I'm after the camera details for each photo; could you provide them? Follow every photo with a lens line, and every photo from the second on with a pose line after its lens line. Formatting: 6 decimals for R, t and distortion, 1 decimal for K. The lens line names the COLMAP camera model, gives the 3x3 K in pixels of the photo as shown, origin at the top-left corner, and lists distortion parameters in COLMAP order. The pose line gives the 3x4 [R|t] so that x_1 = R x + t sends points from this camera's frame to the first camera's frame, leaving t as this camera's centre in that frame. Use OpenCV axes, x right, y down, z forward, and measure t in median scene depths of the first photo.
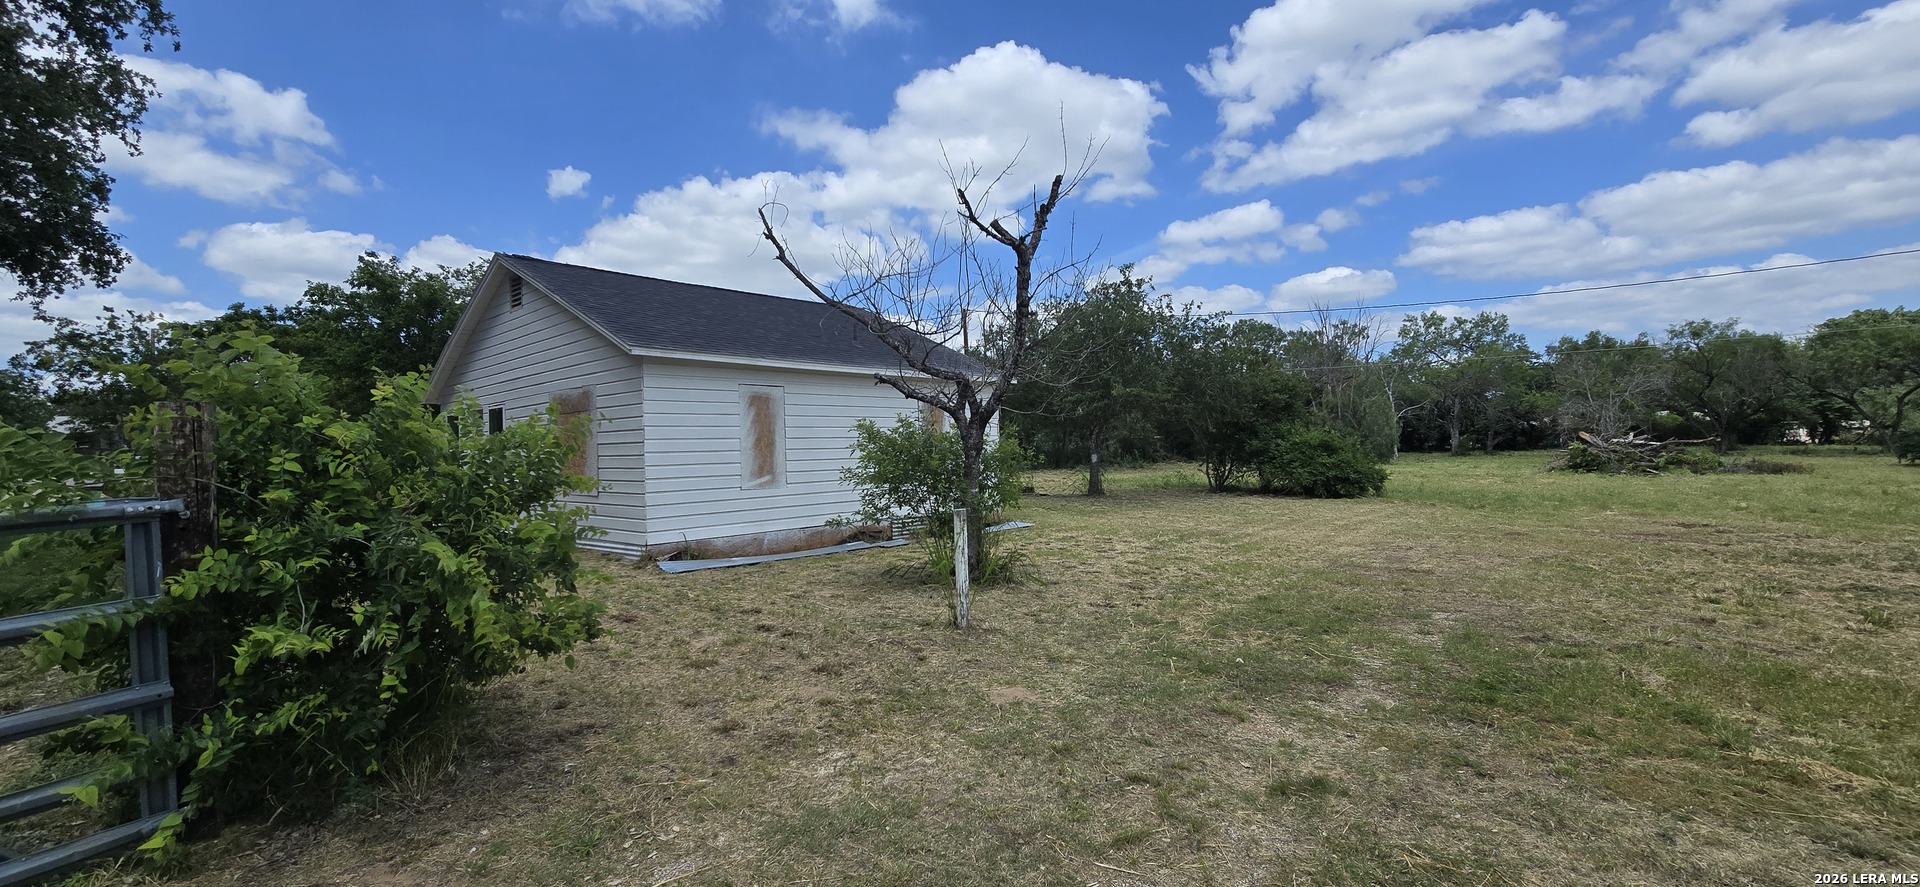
lens RADIAL K [[765.1, 0, 960.0], [0, 765.1, 443.5], [0, 0, 1]] dist [0.000382, -0.000046]
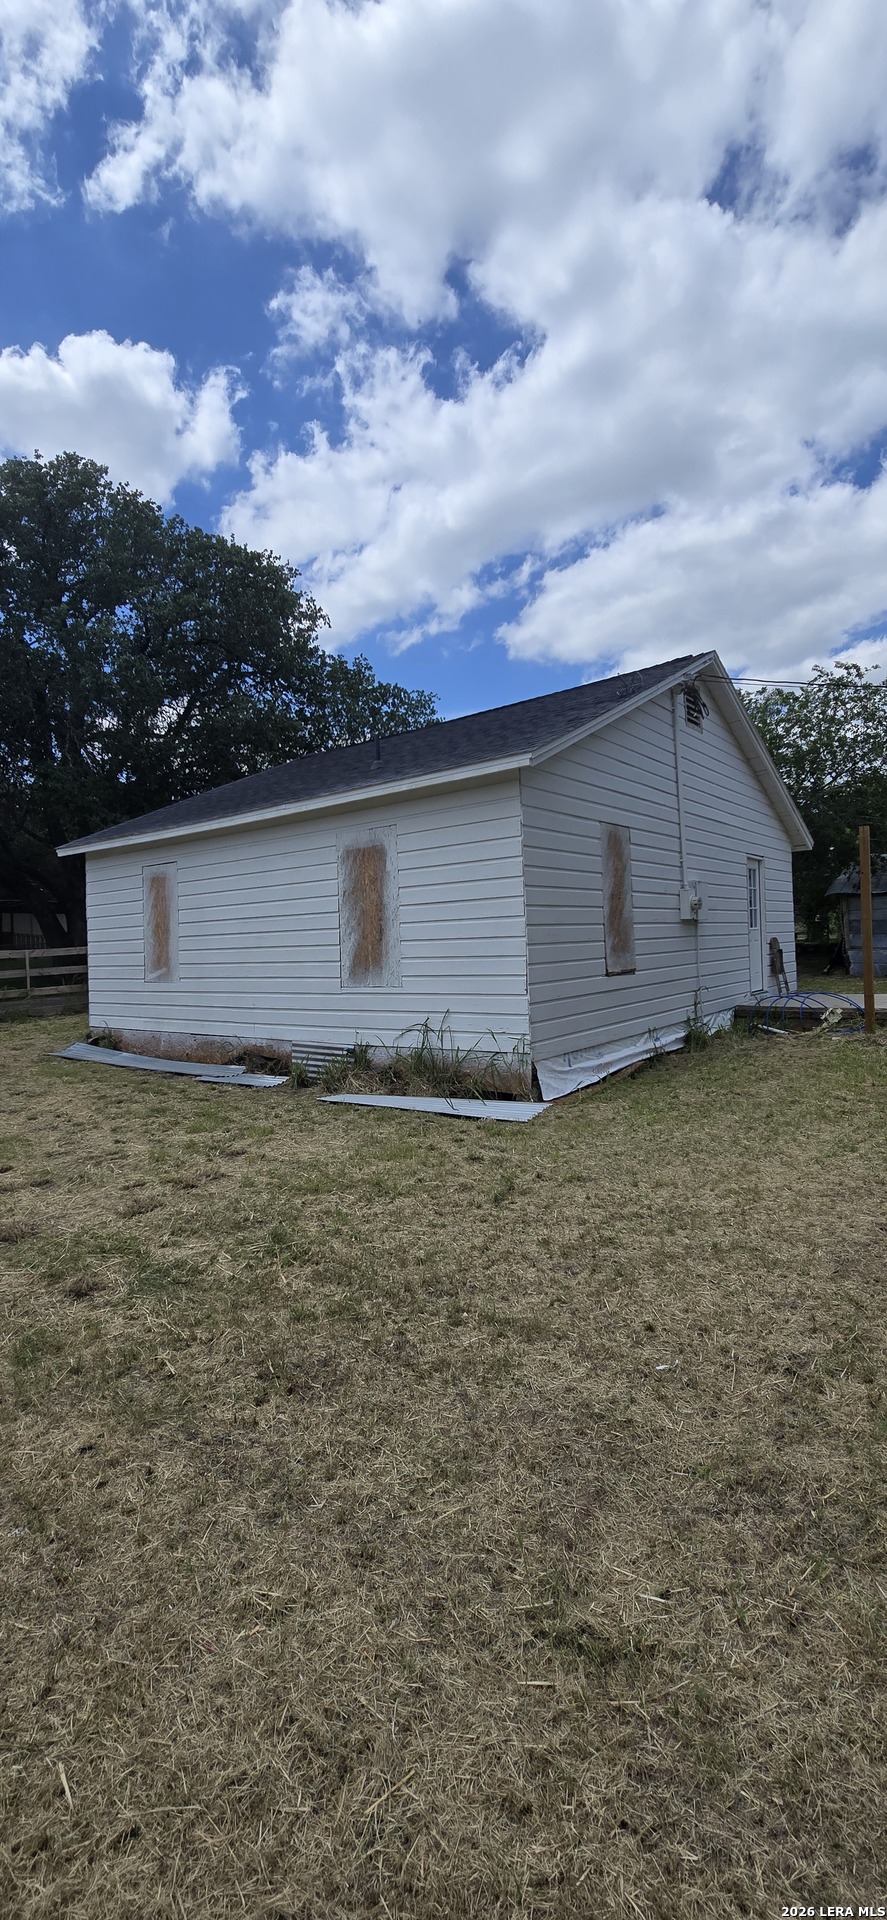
lens RADIAL K [[765.1, 0, 443.5], [0, 765.1, 960.0], [0, 0, 1]] dist [0.000382, -0.000046]
pose [[0.093028, 0.028640, -0.995251, 0.369855], [0.034113, 0.998908, 0.031933, 0.009278], [0.995079, -0.036922, 0.091950, 0.710587]]
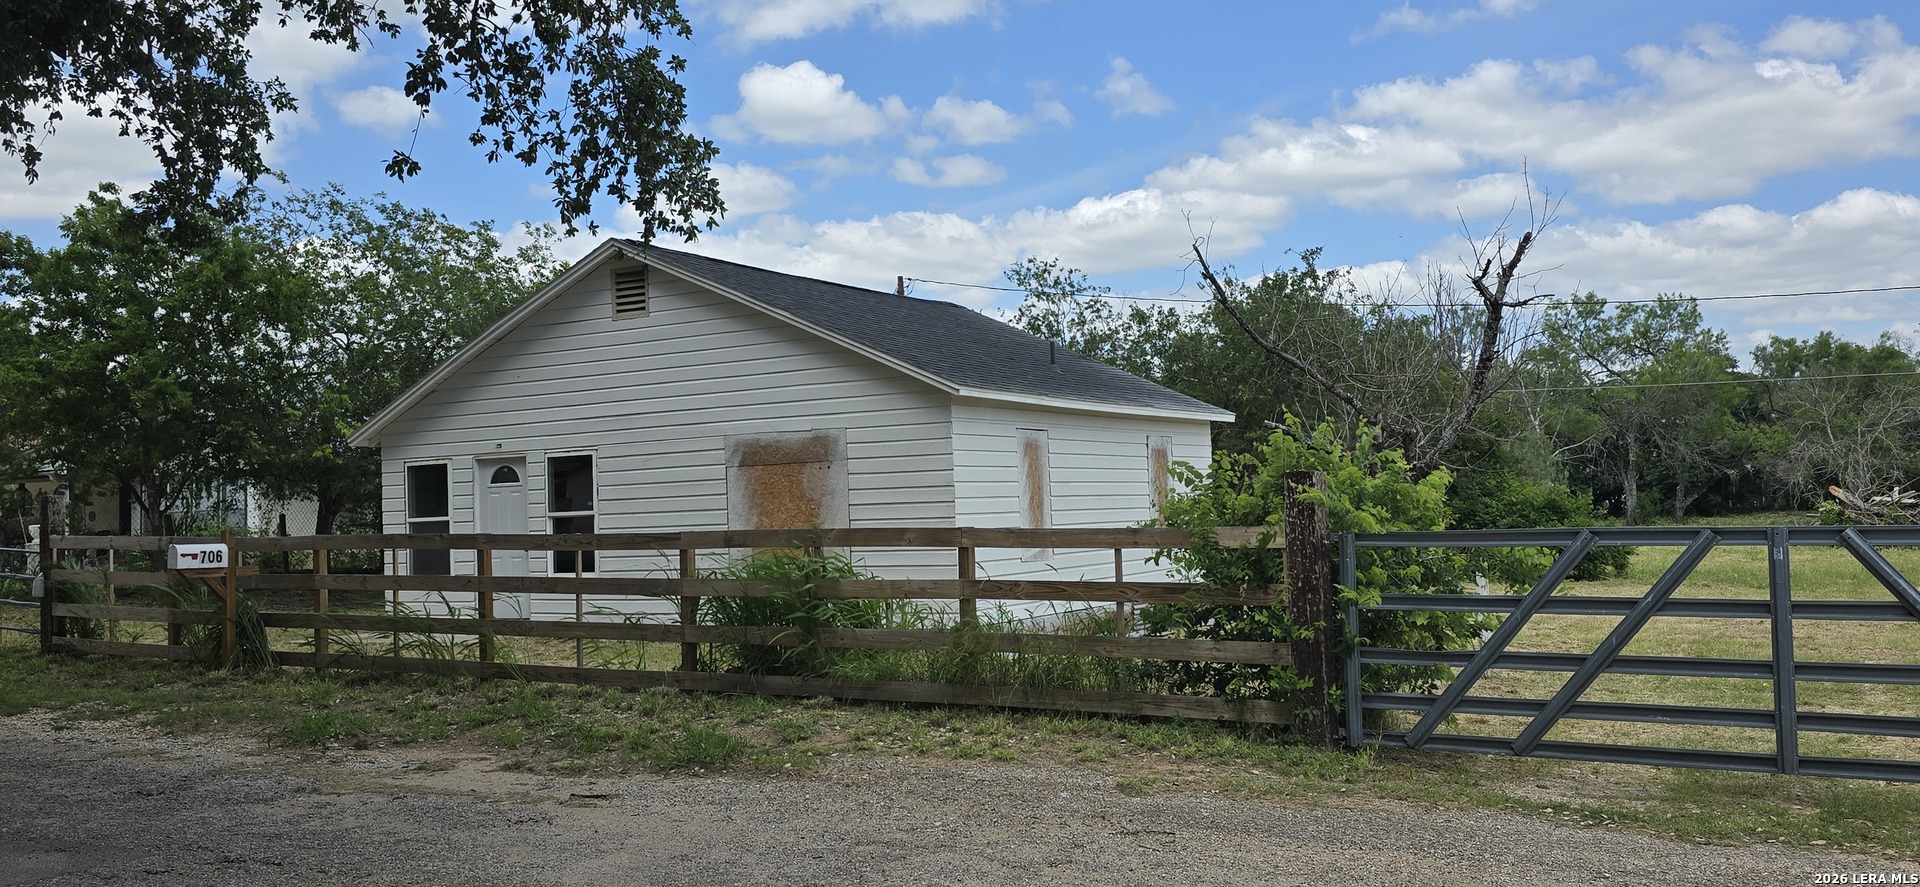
lens RADIAL K [[1483.9, 0, 960.0], [0, 1483.9, 443.5], [0, 0, 1]] dist [-0.001433, 0.002077]
pose [[0.982841, 0.006887, 0.184327, -0.351064], [0.000697, 0.999157, -0.041047, 0.000654], [-0.184454, 0.040471, 0.982008, -0.274927]]
